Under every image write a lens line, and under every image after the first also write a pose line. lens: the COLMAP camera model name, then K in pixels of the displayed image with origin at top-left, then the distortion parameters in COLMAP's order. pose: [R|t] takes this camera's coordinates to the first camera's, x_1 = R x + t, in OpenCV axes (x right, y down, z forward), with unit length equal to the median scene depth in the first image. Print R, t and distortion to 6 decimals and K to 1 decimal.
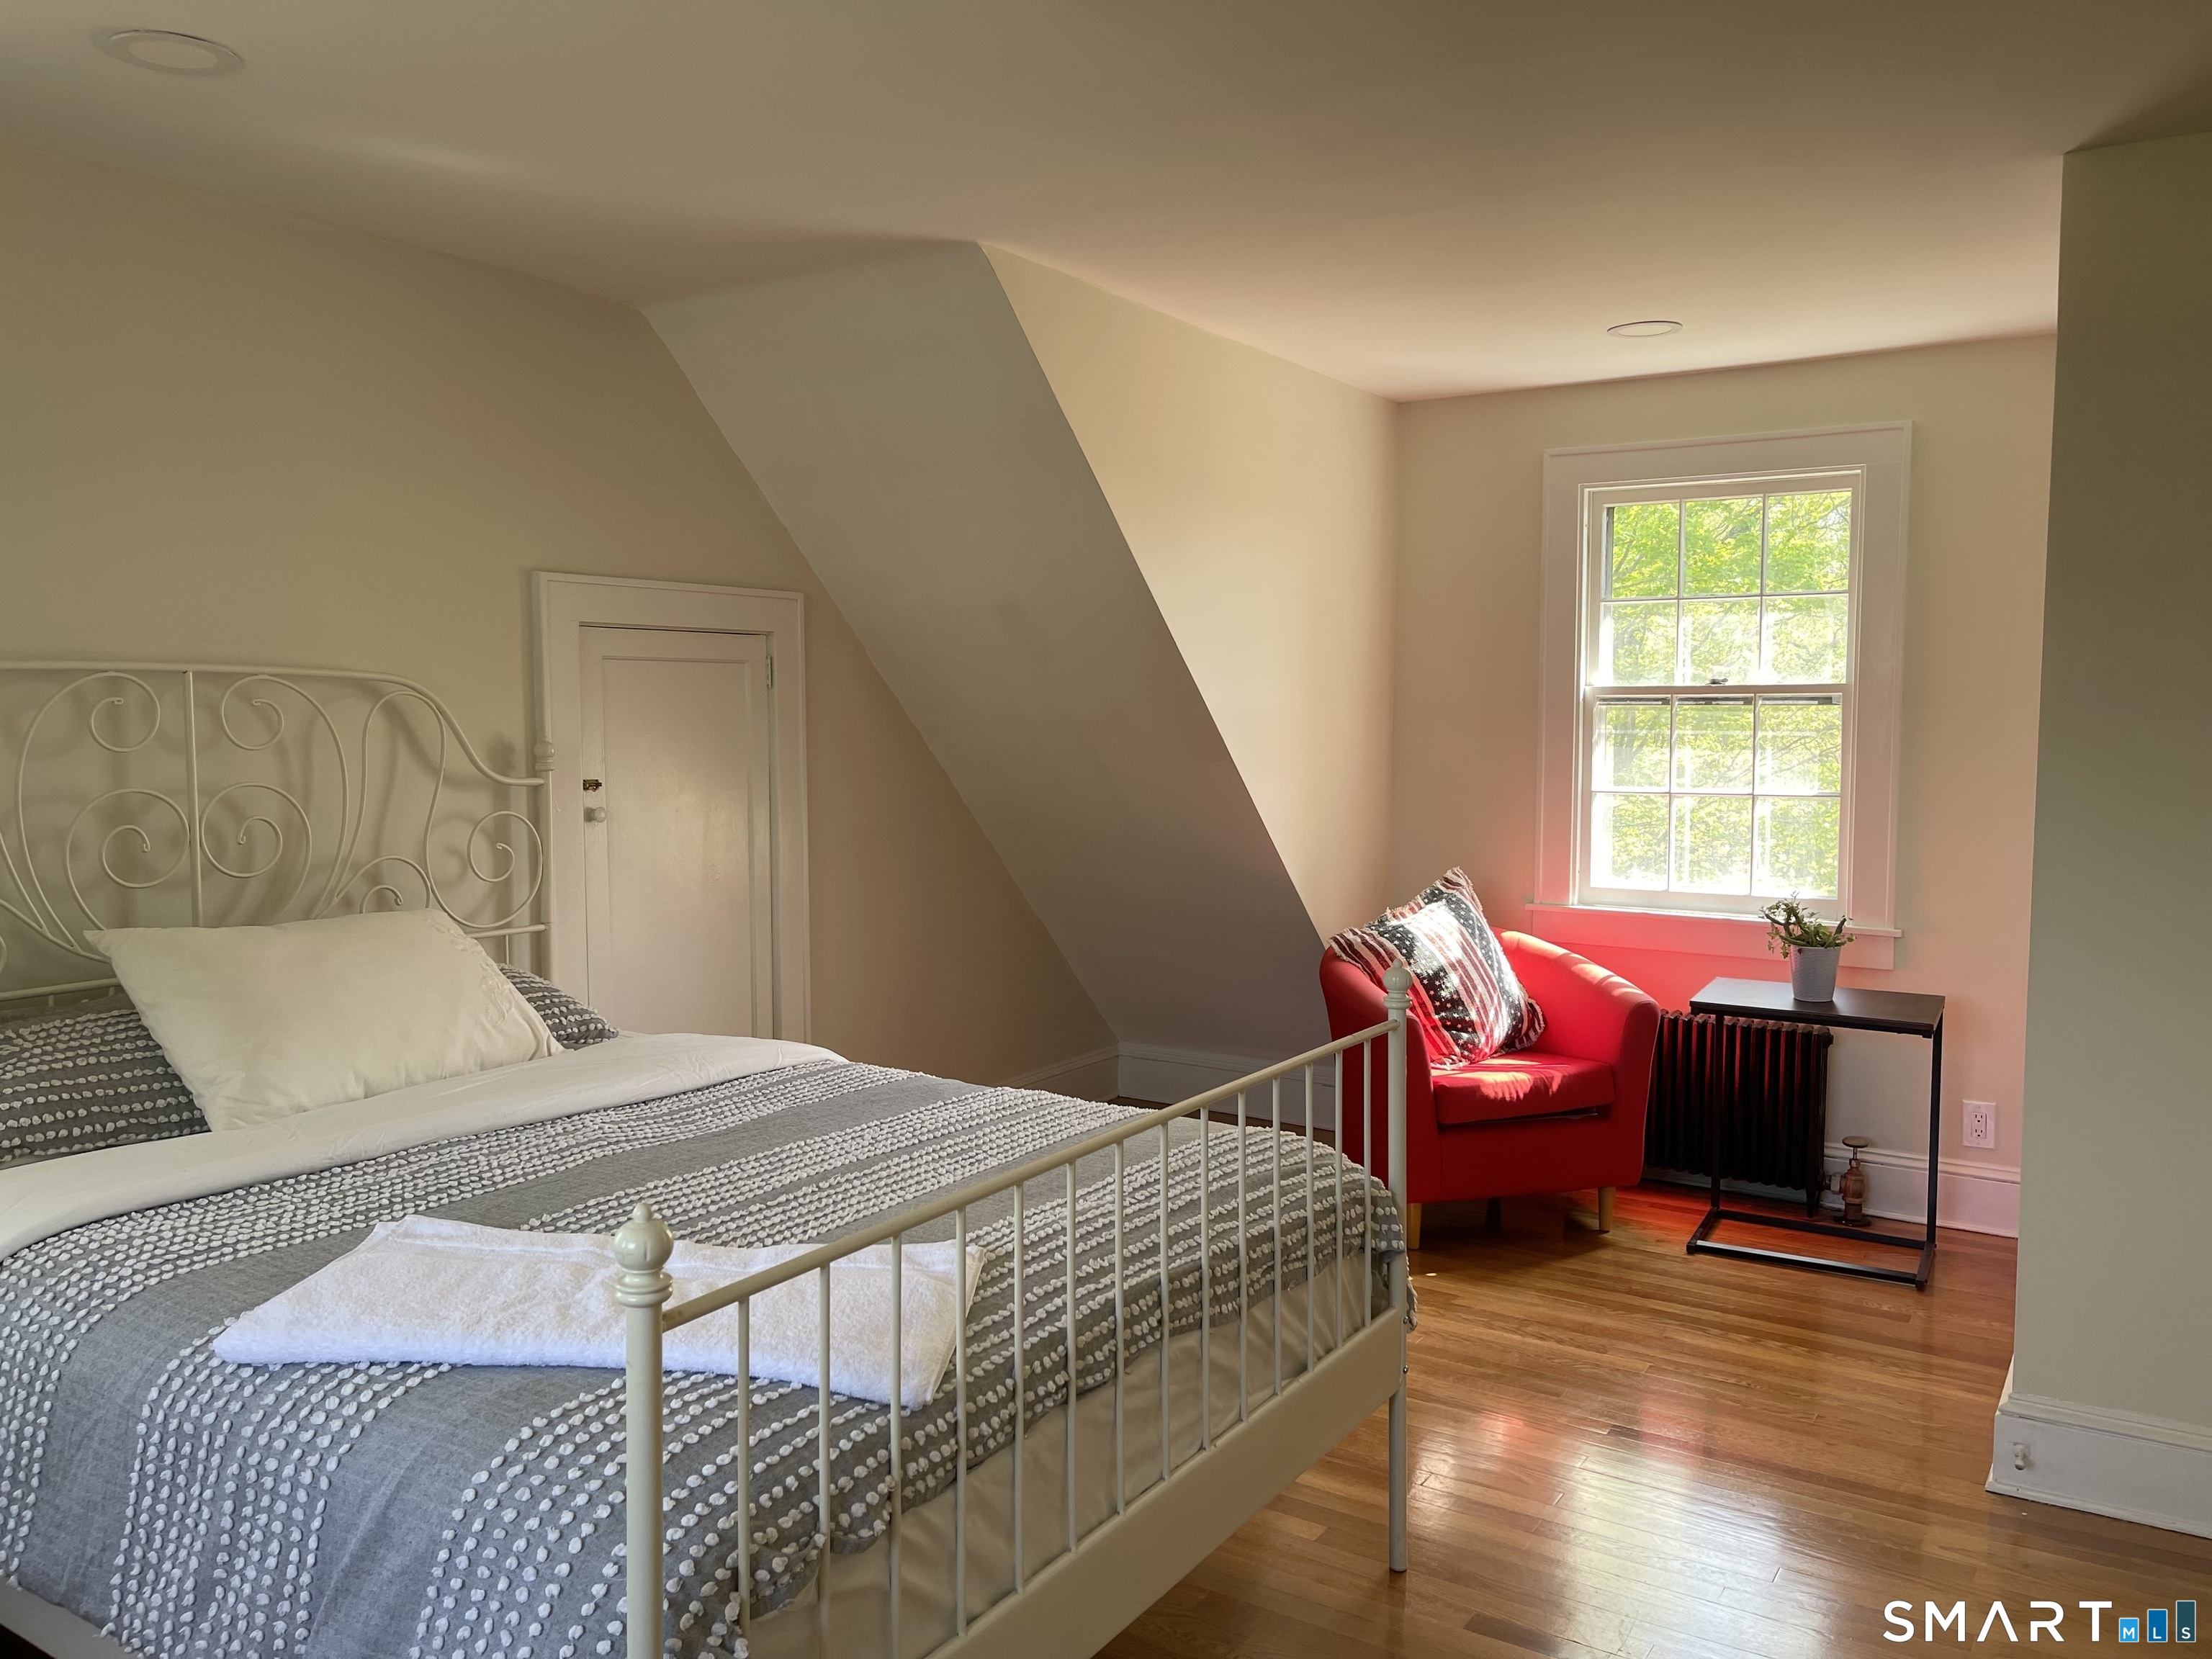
lens RADIAL K [[1652.8, 0, 1106.0], [0, 1652.8, 829.5], [0, 0, 1]] dist [0.062626, -0.060304]
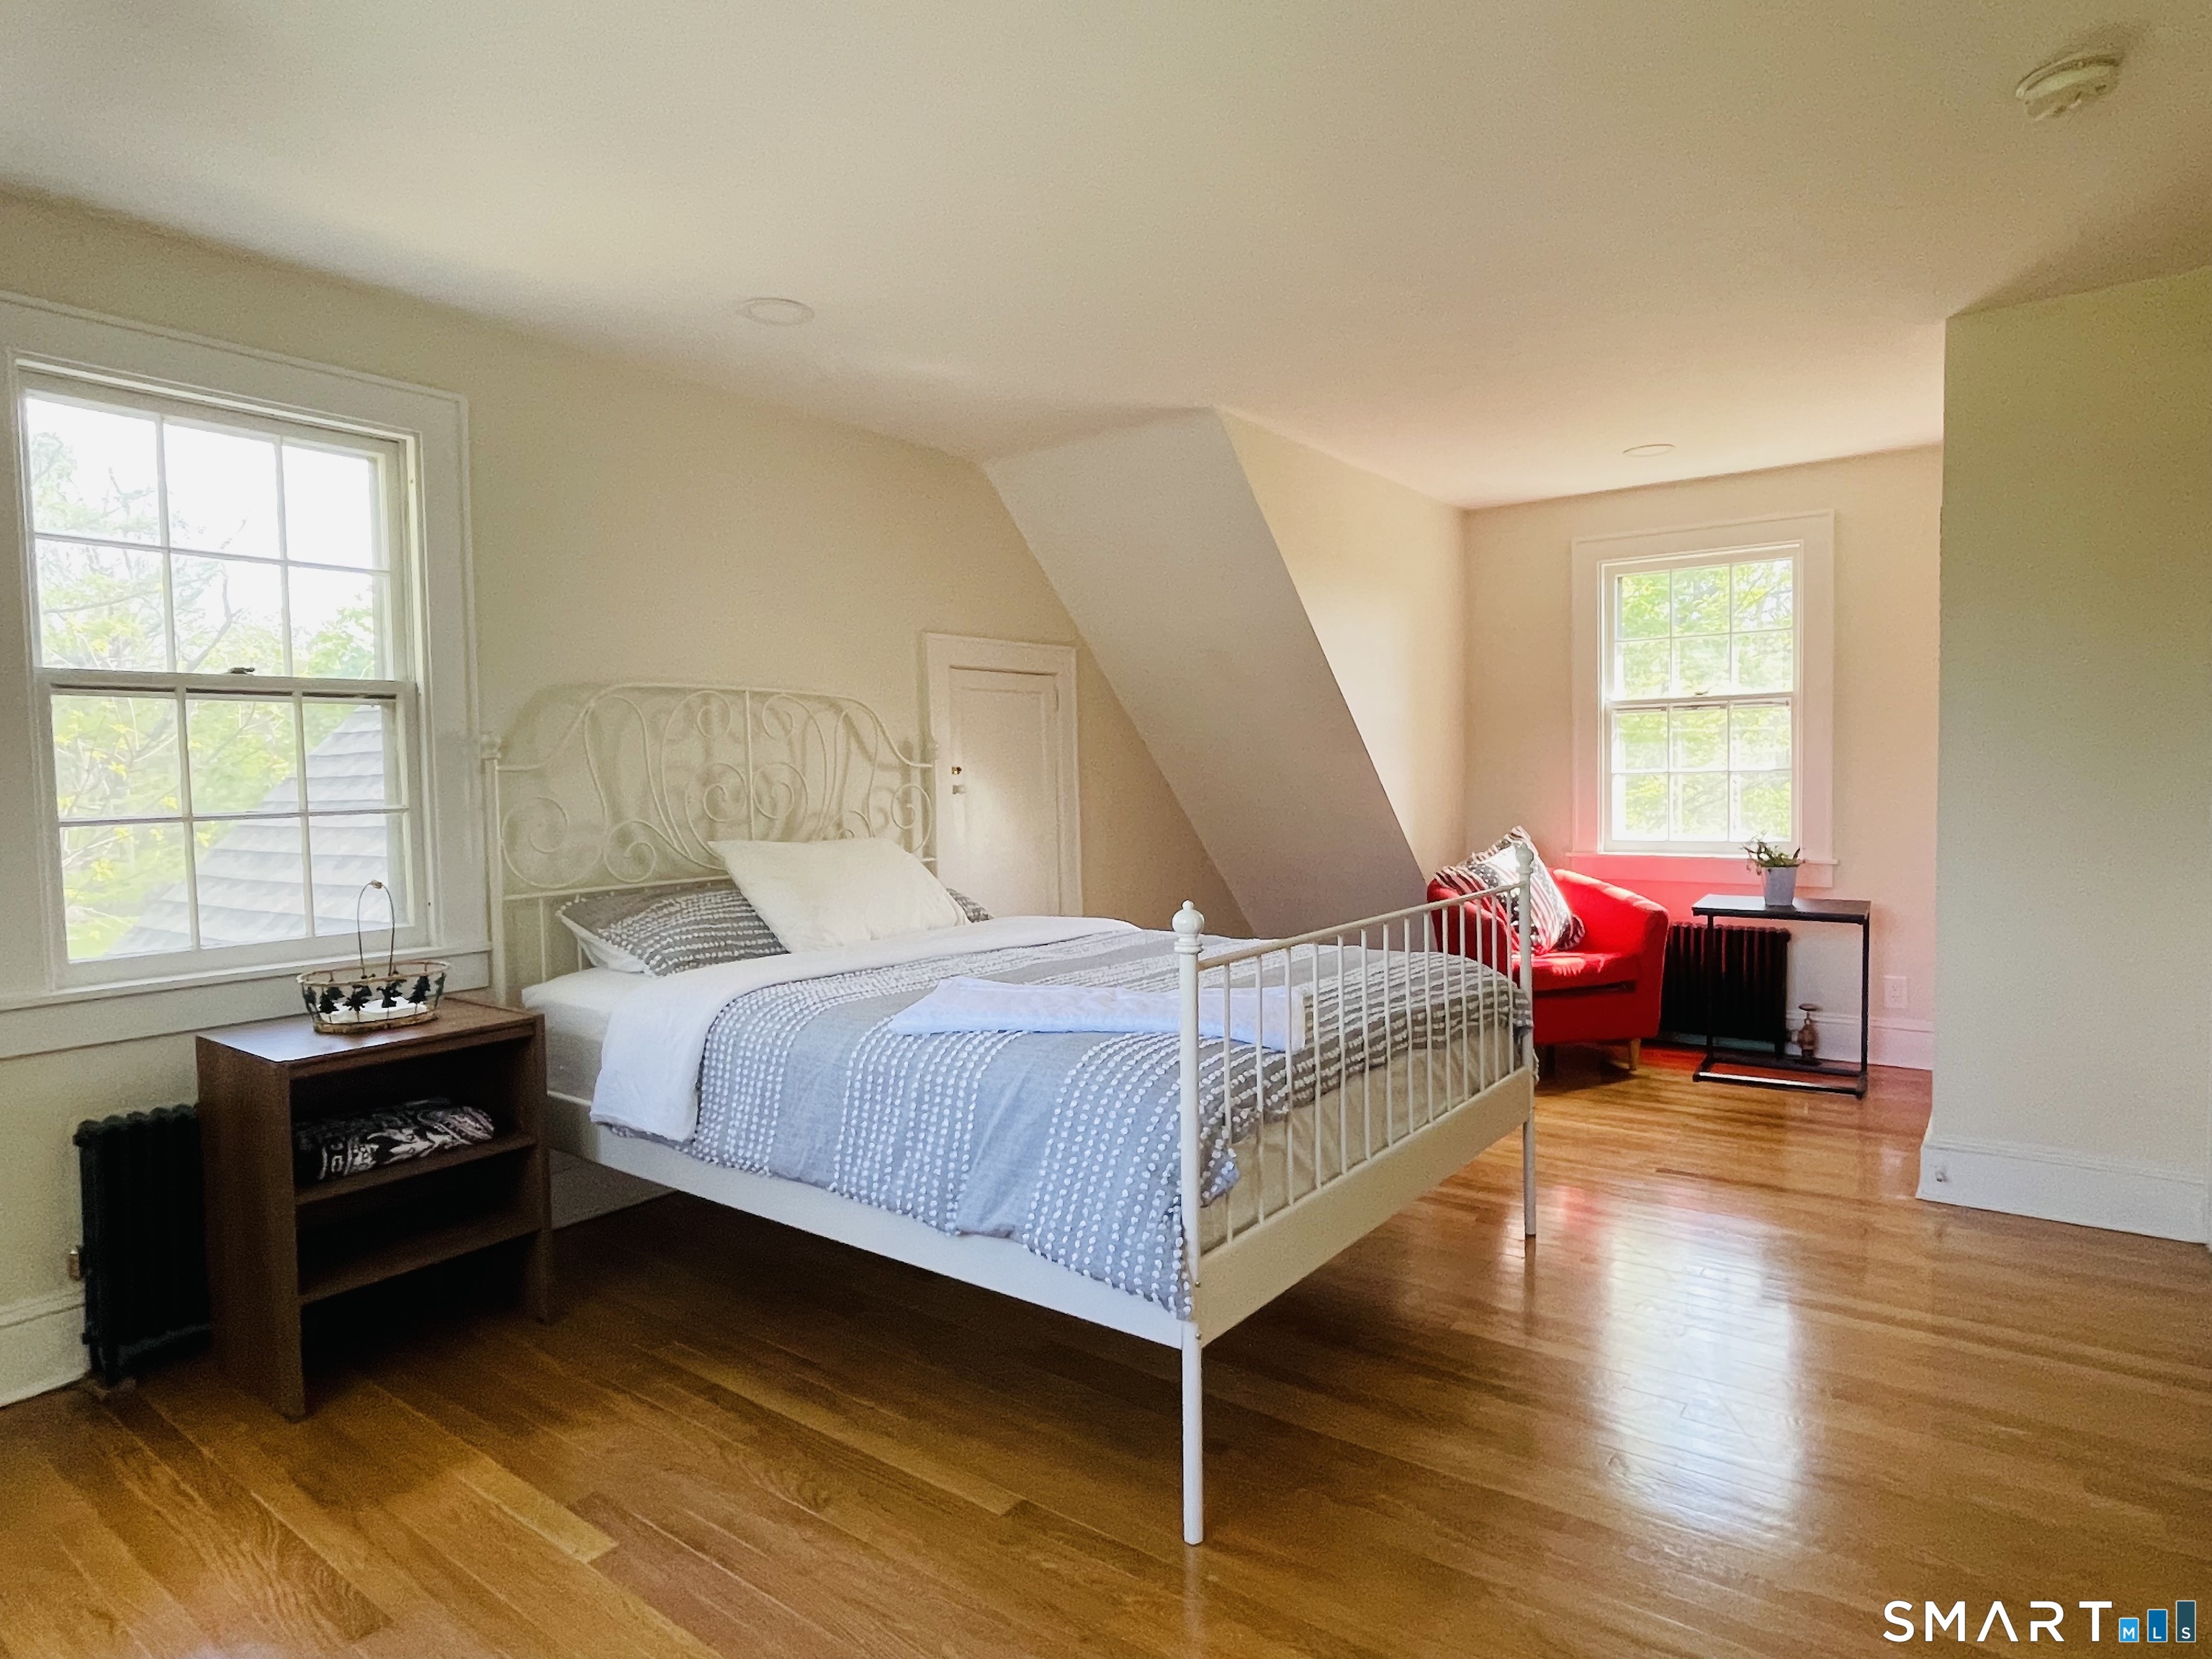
lens RADIAL K [[1249.8, 0, 1089.6], [0, 1249.8, 844.0], [0, 0, 1]] dist [0.022584, -0.022955]
pose [[0.997307, -0.017059, -0.071333, -0.130568], [0.015514, 0.999634, -0.022150, 0.086785], [0.071685, 0.020984, 0.997207, -0.185293]]
